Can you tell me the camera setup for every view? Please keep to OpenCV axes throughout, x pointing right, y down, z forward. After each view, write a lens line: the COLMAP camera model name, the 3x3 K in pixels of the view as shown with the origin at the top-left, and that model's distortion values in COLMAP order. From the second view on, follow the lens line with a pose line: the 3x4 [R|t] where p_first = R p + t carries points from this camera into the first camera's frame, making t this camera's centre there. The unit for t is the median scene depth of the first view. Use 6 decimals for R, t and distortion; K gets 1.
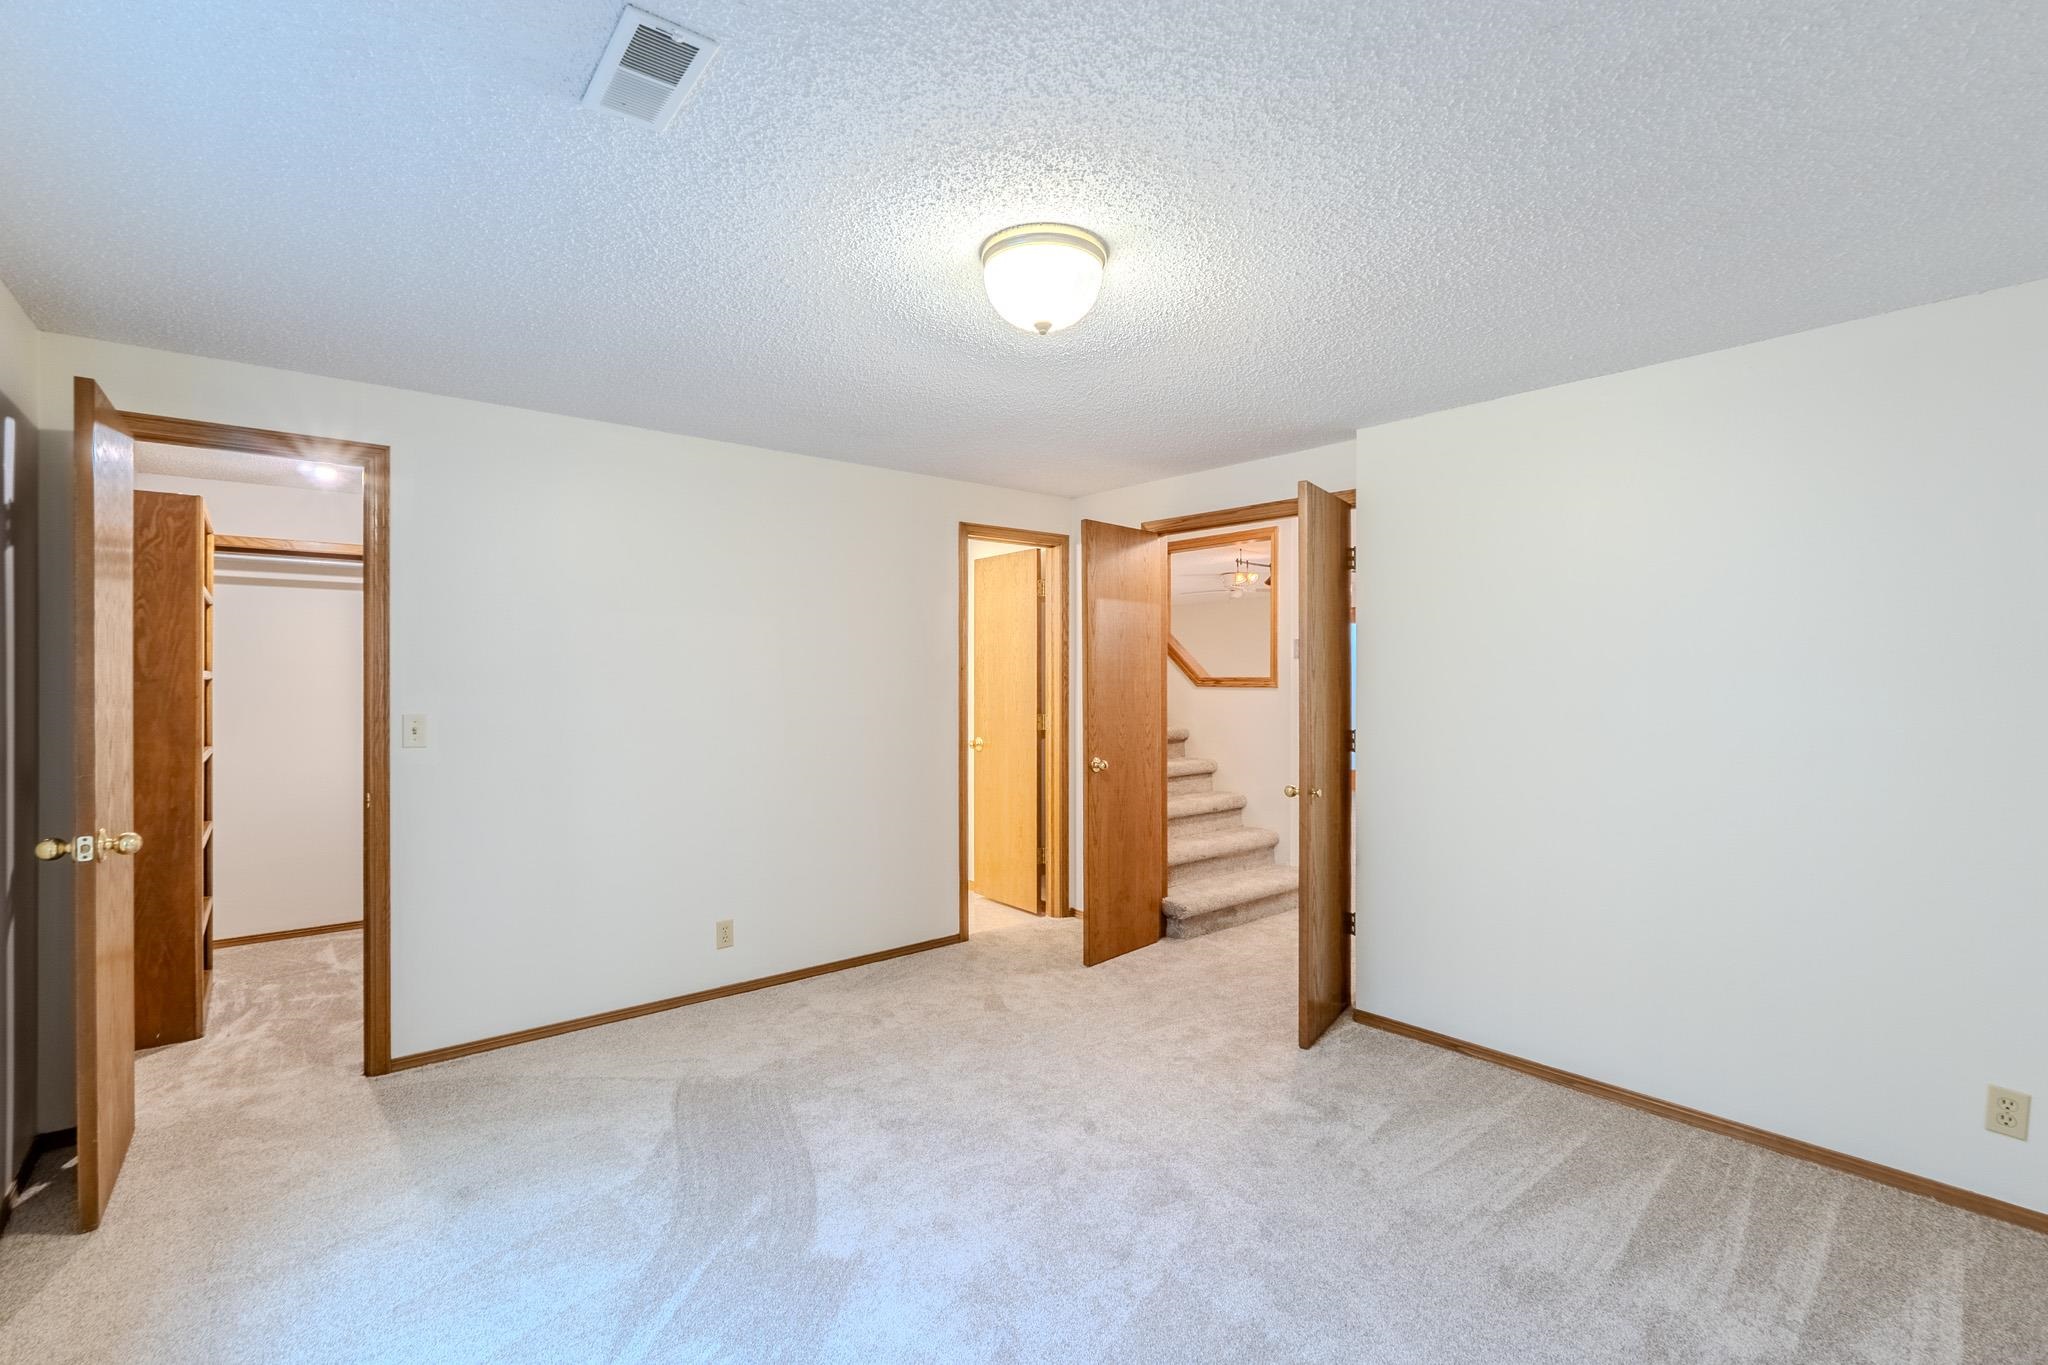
lens RADIAL K [[917.1, 0, 1023.9], [0, 917.1, 676.8], [0, 0, 1]] dist [-0.002151, 0.000122]
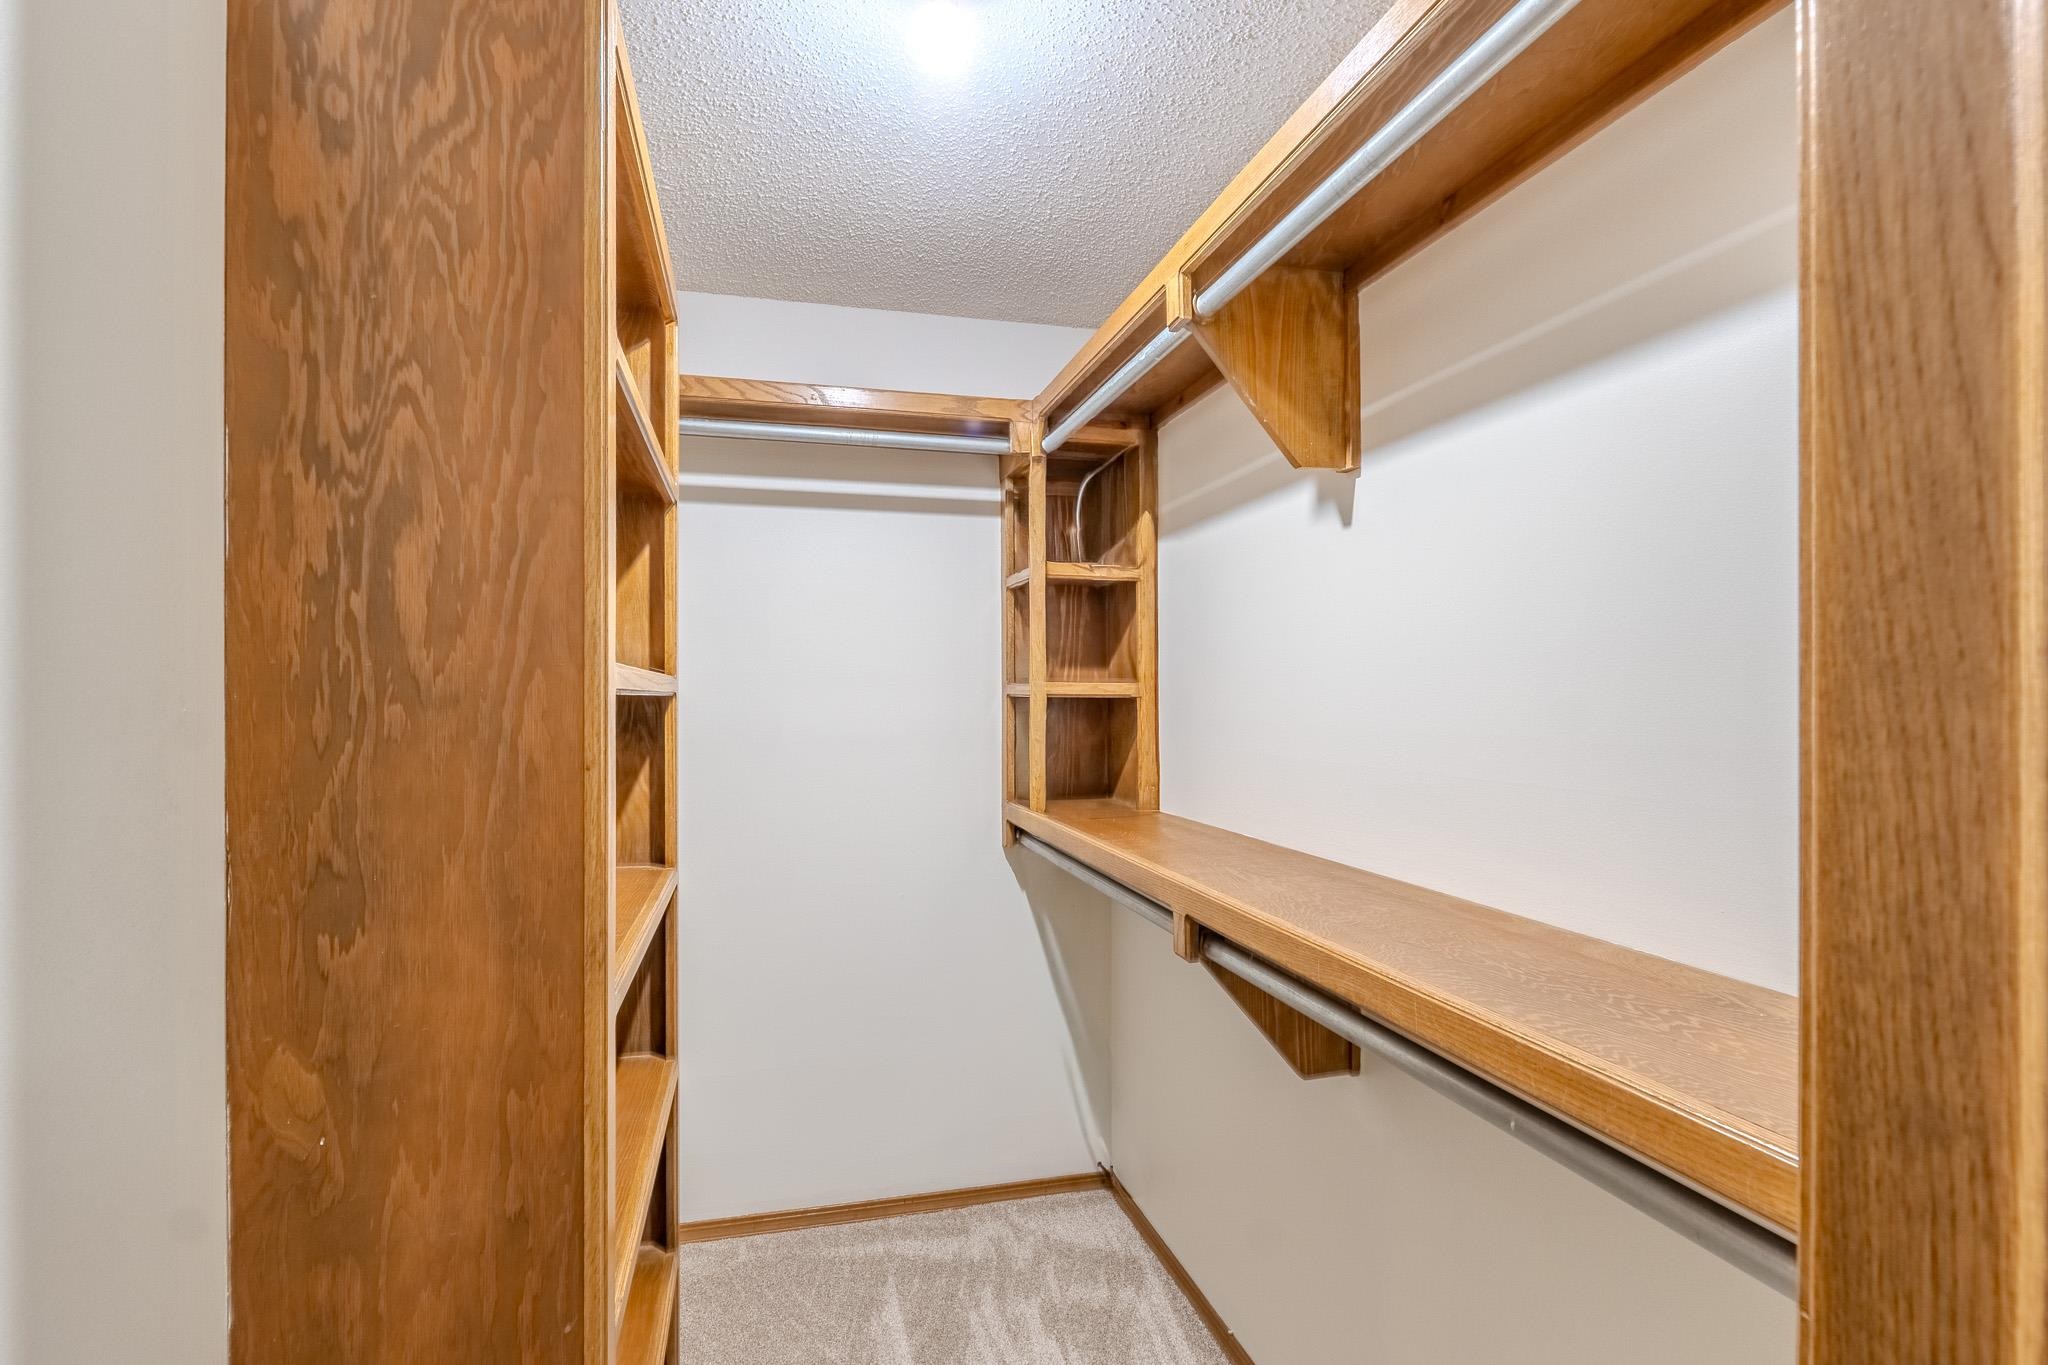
lens RADIAL K [[917.1, 0, 1022.2], [0, 917.1, 686.0], [0, 0, 1]] dist [-0.002151, 0.000122]
pose [[0.921766, -0.005996, -0.387700, -0.707483], [0.005130, 0.999981, -0.003269, 0.002103], [0.387712, 0.001024, 0.921780, 0.826327]]
